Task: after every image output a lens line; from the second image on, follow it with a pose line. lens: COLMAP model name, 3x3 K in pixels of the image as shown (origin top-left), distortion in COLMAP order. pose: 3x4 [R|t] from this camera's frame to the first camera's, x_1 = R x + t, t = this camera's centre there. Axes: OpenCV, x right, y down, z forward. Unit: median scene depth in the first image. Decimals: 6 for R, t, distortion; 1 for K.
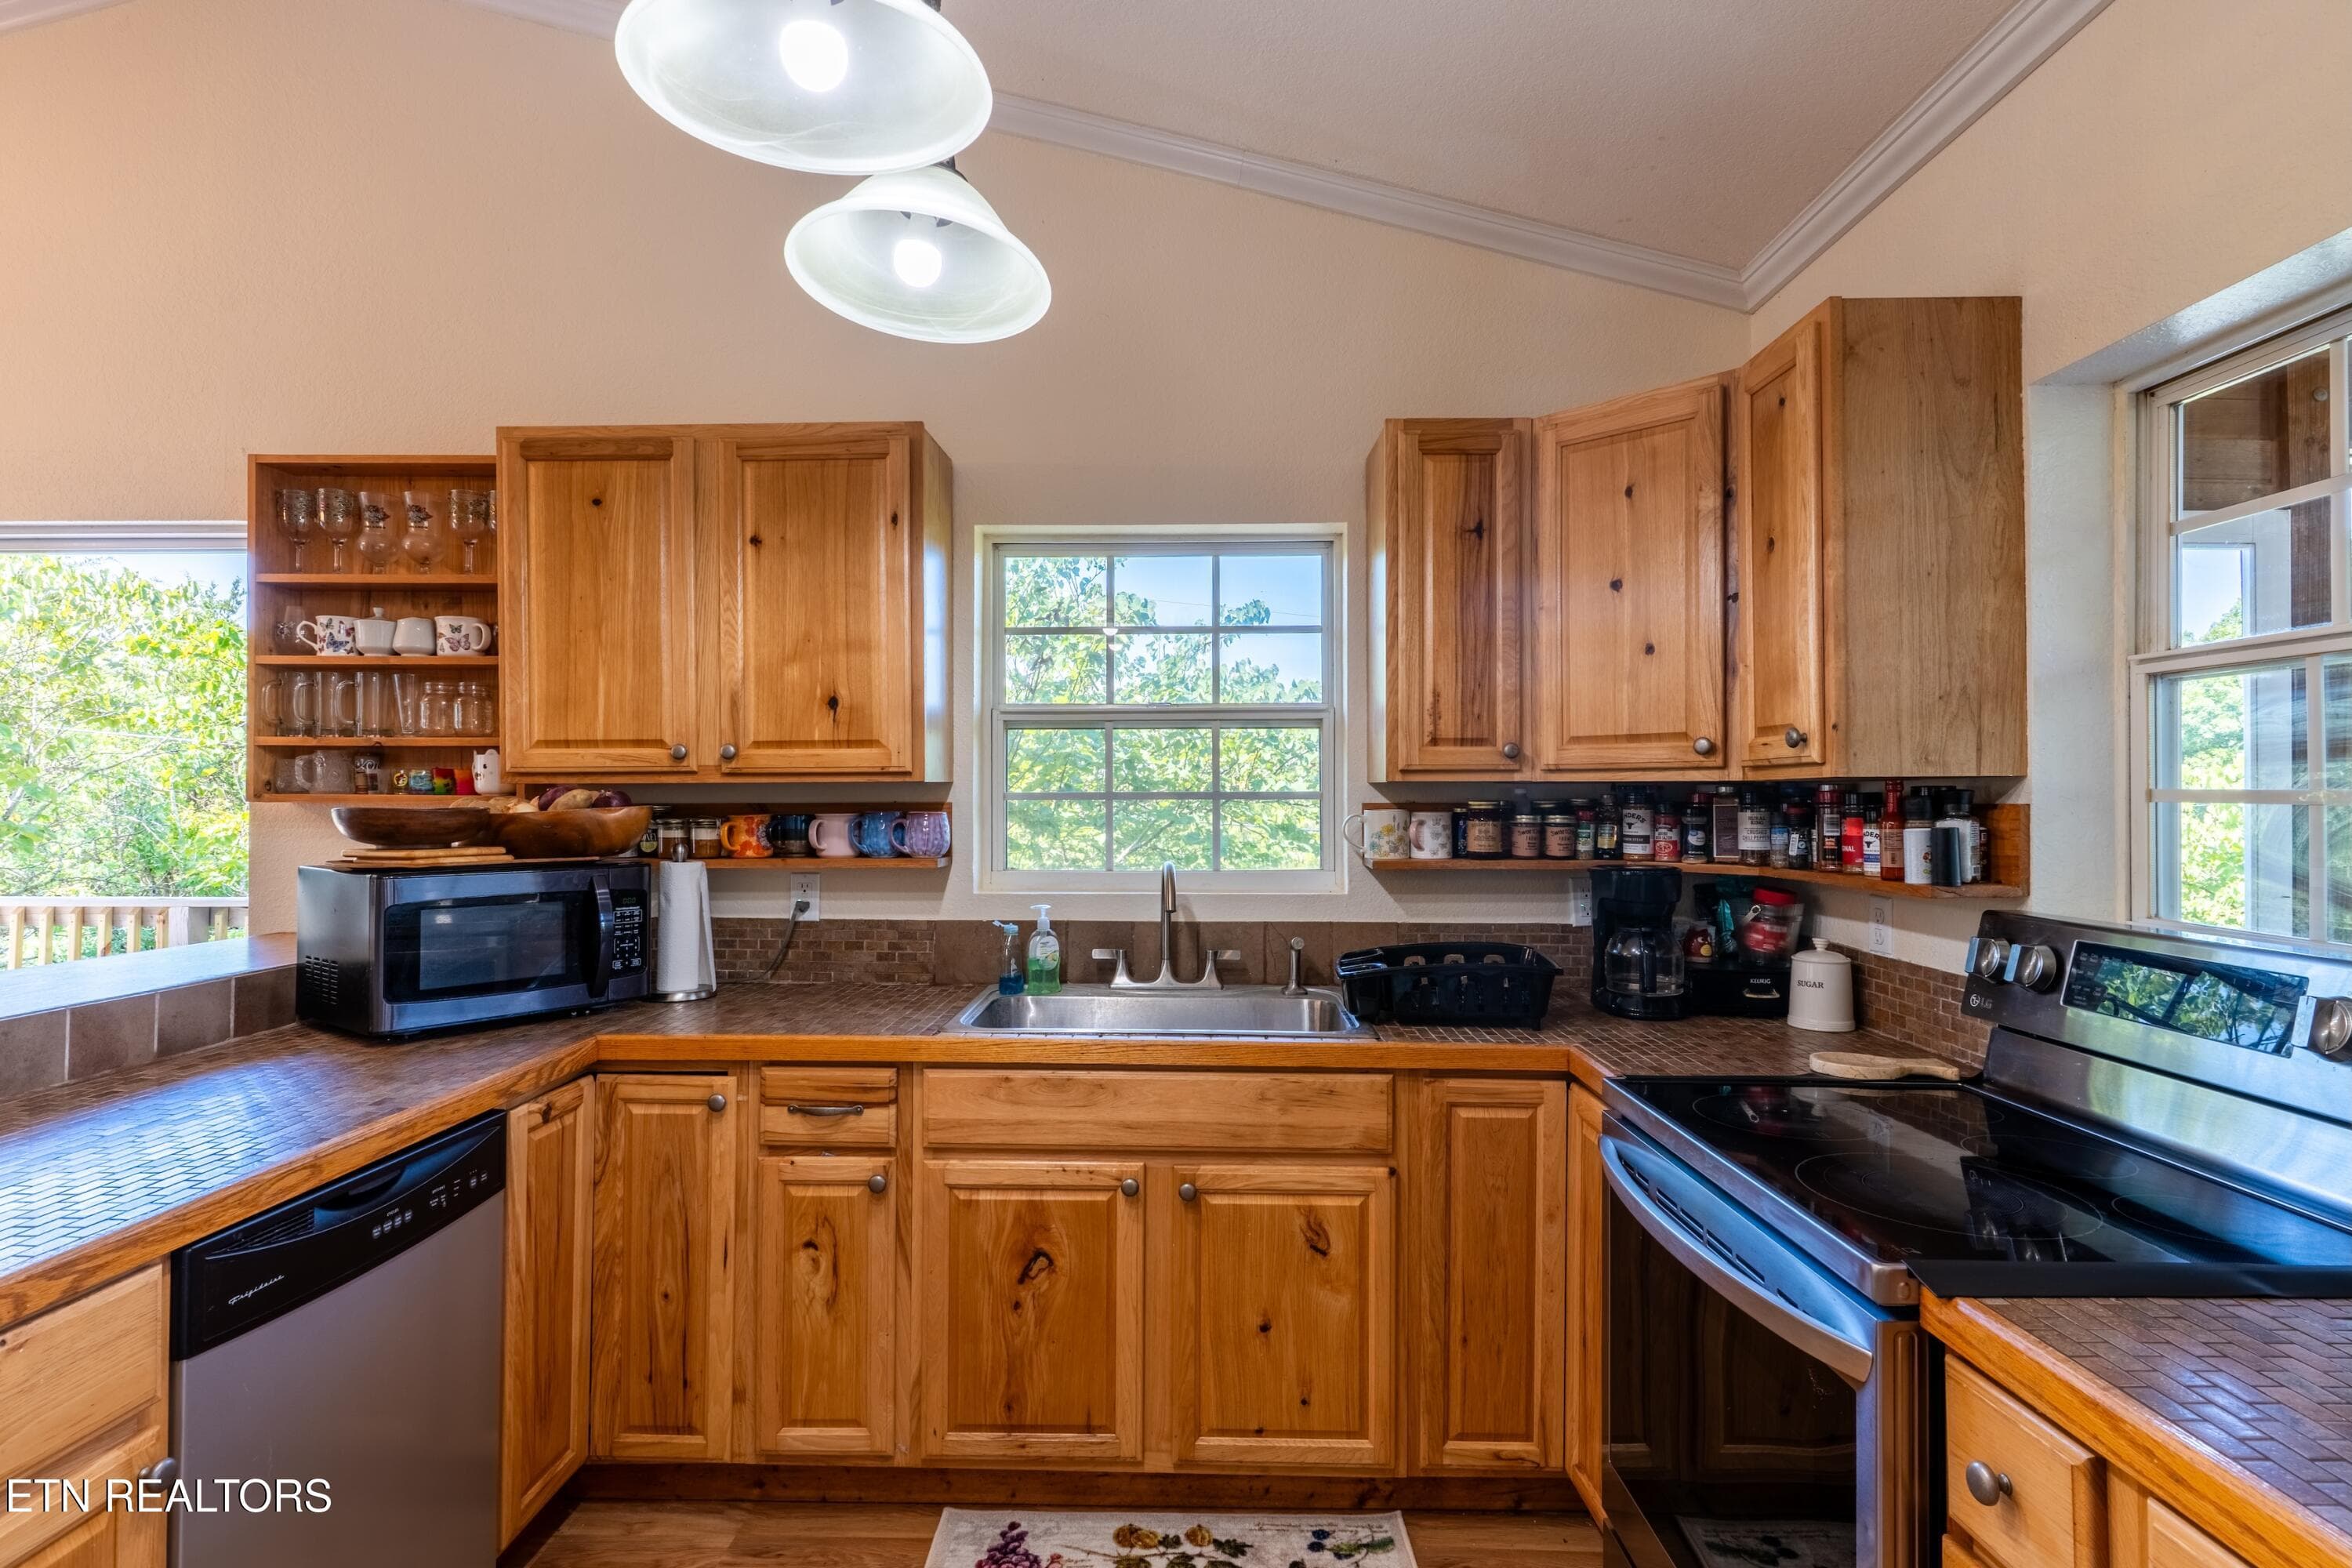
lens RADIAL K [[1189.4, 0, 1170.3], [0, 1189.4, 787.9], [0, 0, 1]] dist [-0.000594, 0.000846]
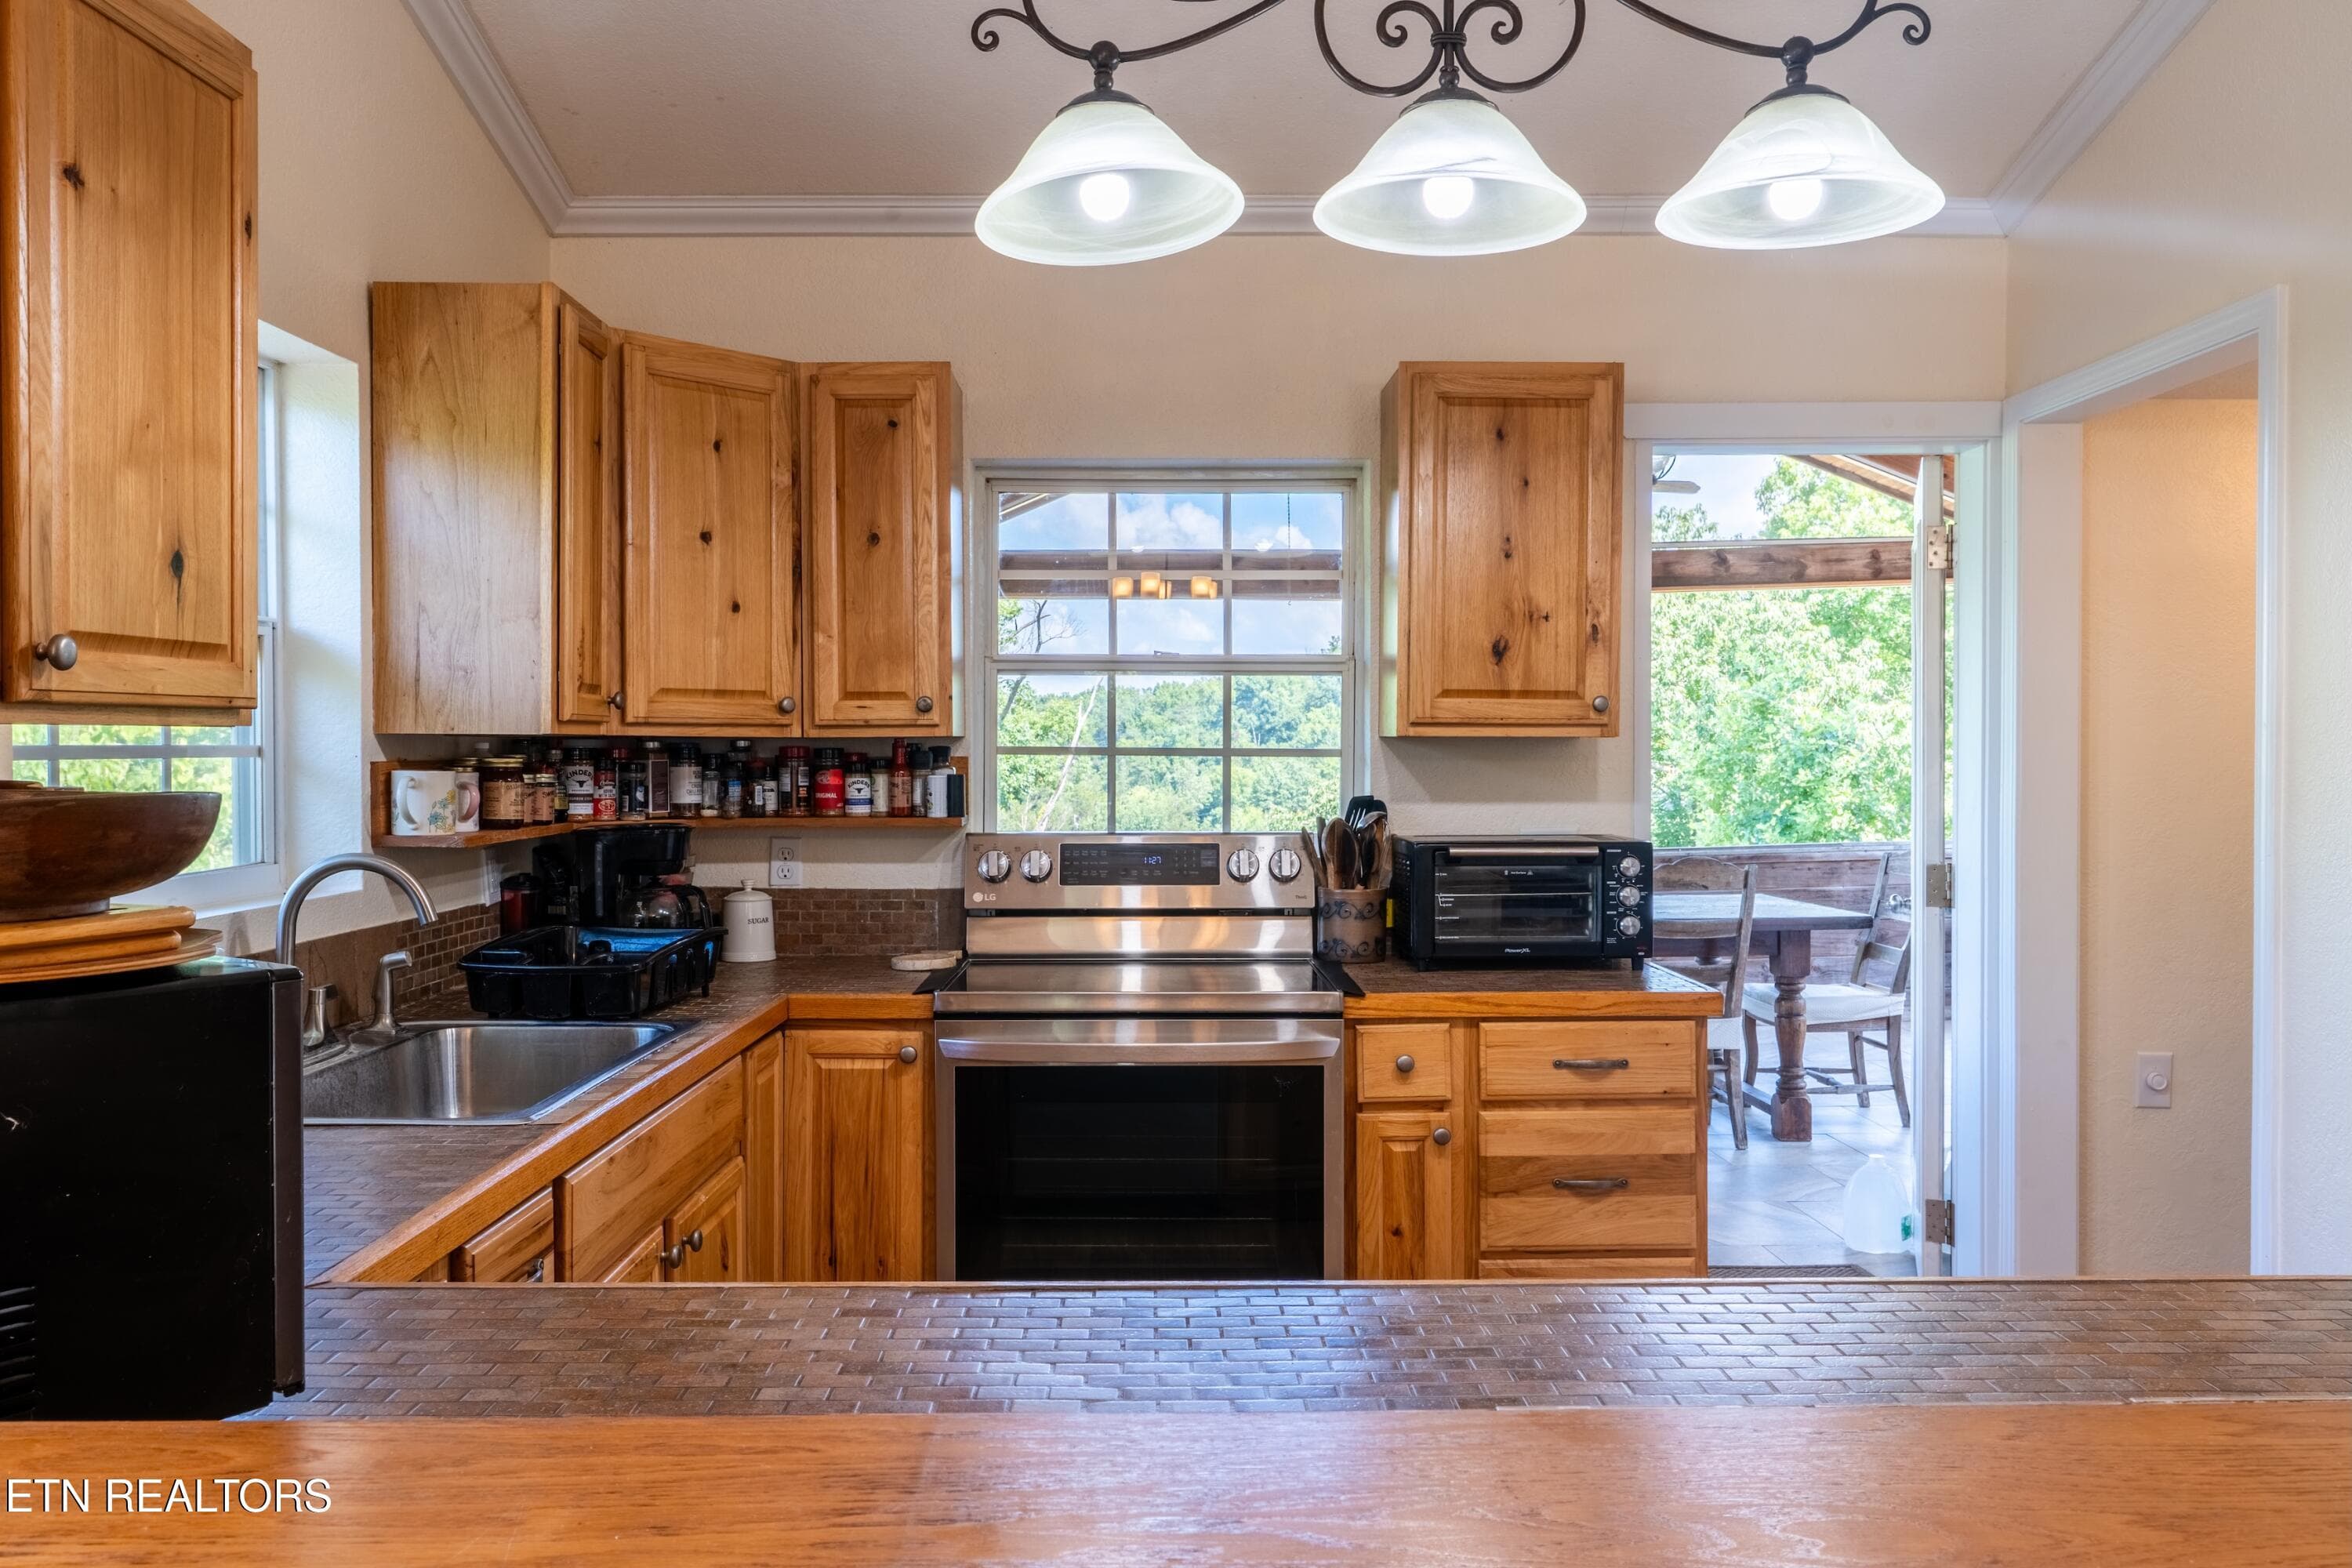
lens RADIAL K [[1748.2, 0, 1152.4], [0, 1748.2, 778.0], [0, 0, 1]] dist [0.002569, -0.000381]
pose [[-0.014986, -0.017229, 0.999739, -1.022898], [-0.006067, 0.999835, 0.017140, 0.001810], [-0.999869, -0.005809, -0.015088, 0.616567]]
